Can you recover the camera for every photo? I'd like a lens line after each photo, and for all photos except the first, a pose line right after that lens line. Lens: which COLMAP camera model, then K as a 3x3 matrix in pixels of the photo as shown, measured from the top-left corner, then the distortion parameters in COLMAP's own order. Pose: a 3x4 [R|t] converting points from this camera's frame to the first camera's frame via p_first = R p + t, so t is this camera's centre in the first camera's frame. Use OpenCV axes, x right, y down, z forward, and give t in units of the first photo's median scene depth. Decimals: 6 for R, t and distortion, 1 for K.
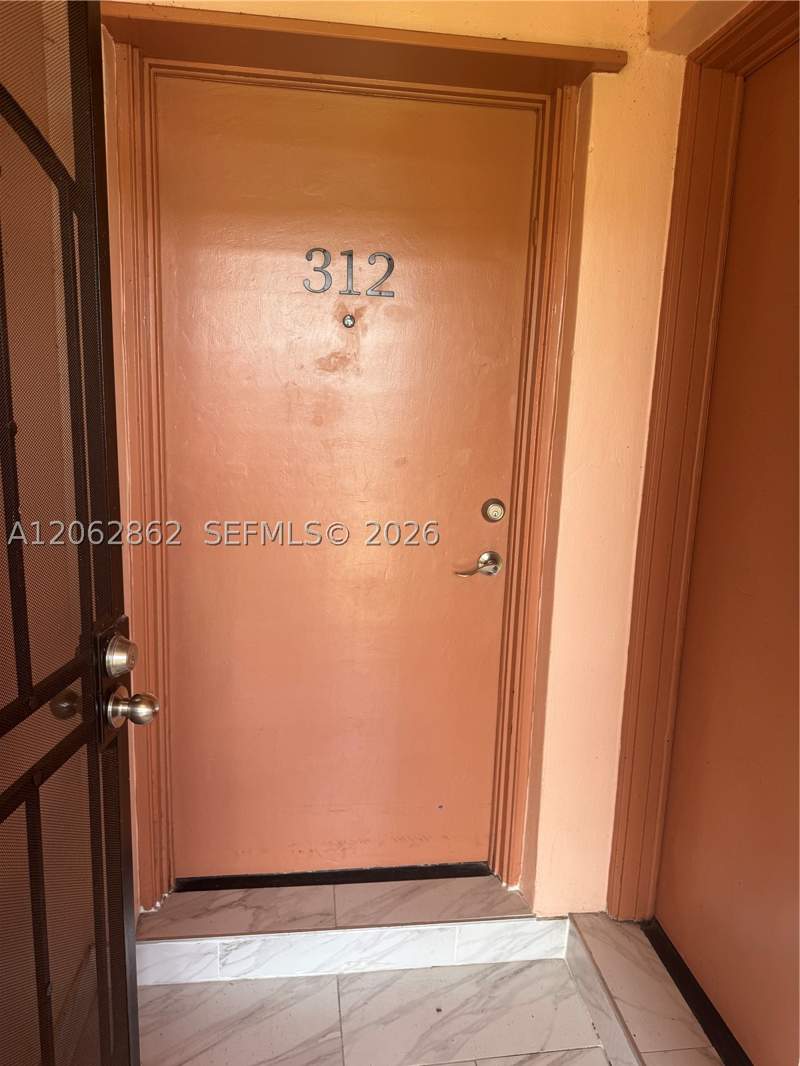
lens RADIAL K [[749.5, 0, 403.1], [0, 749.5, 534.4], [0, 0, 1]] dist [0.036730, -0.027606]
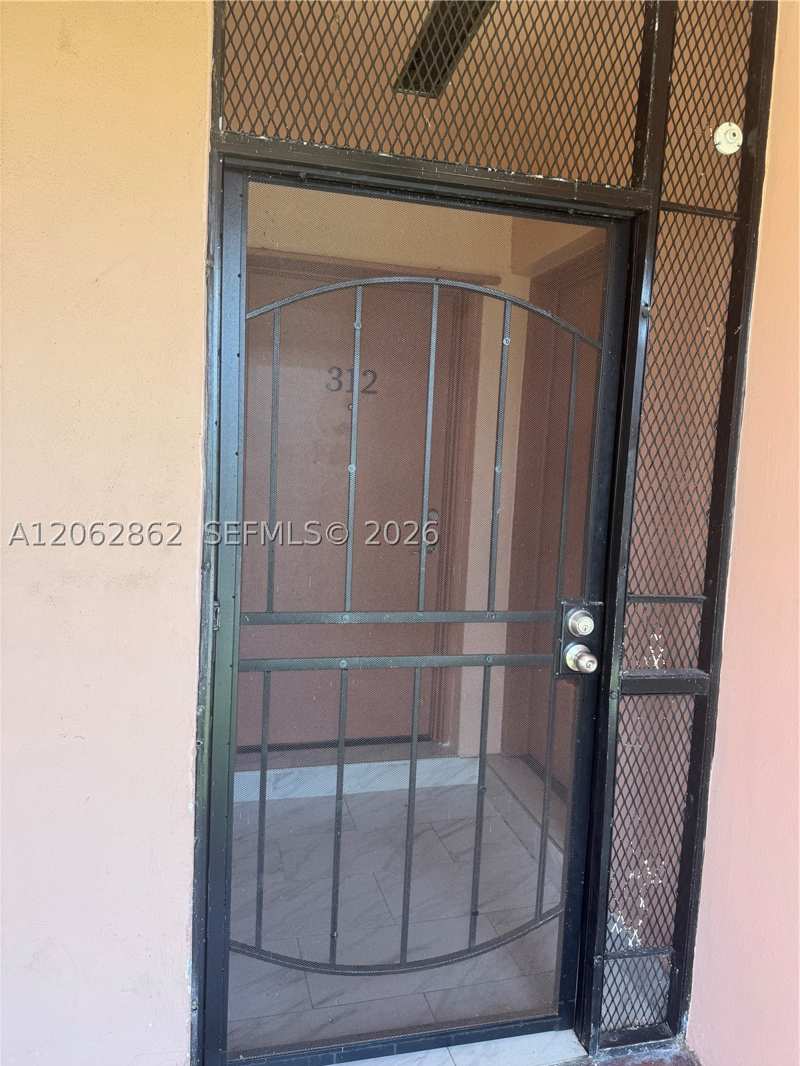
lens RADIAL K [[749.5, 0, 398.2], [0, 749.5, 531.4], [0, 0, 1]] dist [0.036730, -0.027606]
pose [[0.992487, -0.001441, 0.122342, -0.171977], [0.009951, 0.997569, -0.068976, 0.124721], [-0.121945, 0.069675, 0.990088, -0.707343]]
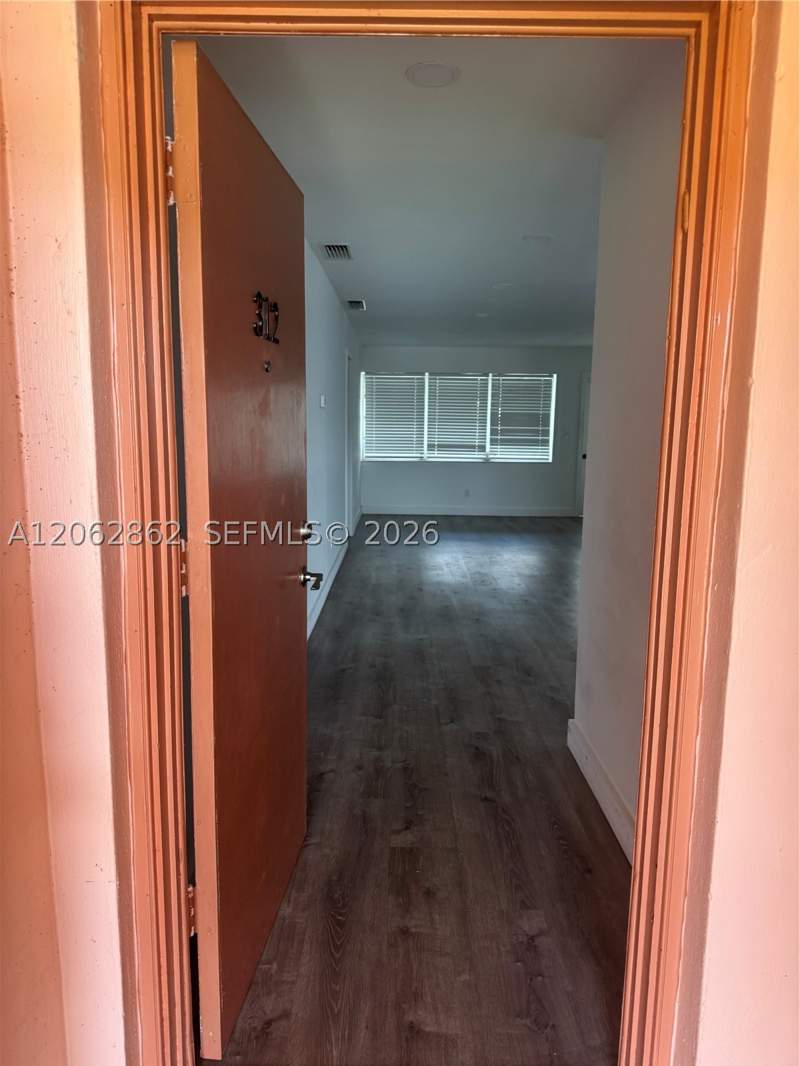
lens RADIAL K [[749.5, 0, 398.2], [0, 749.5, 530.5], [0, 0, 1]] dist [0.036730, -0.027606]
pose [[0.990673, -0.003276, -0.136224, 0.006123], [-0.001180, 0.999467, -0.032621, -0.078811], [0.136258, 0.032477, 0.990141, 0.270454]]
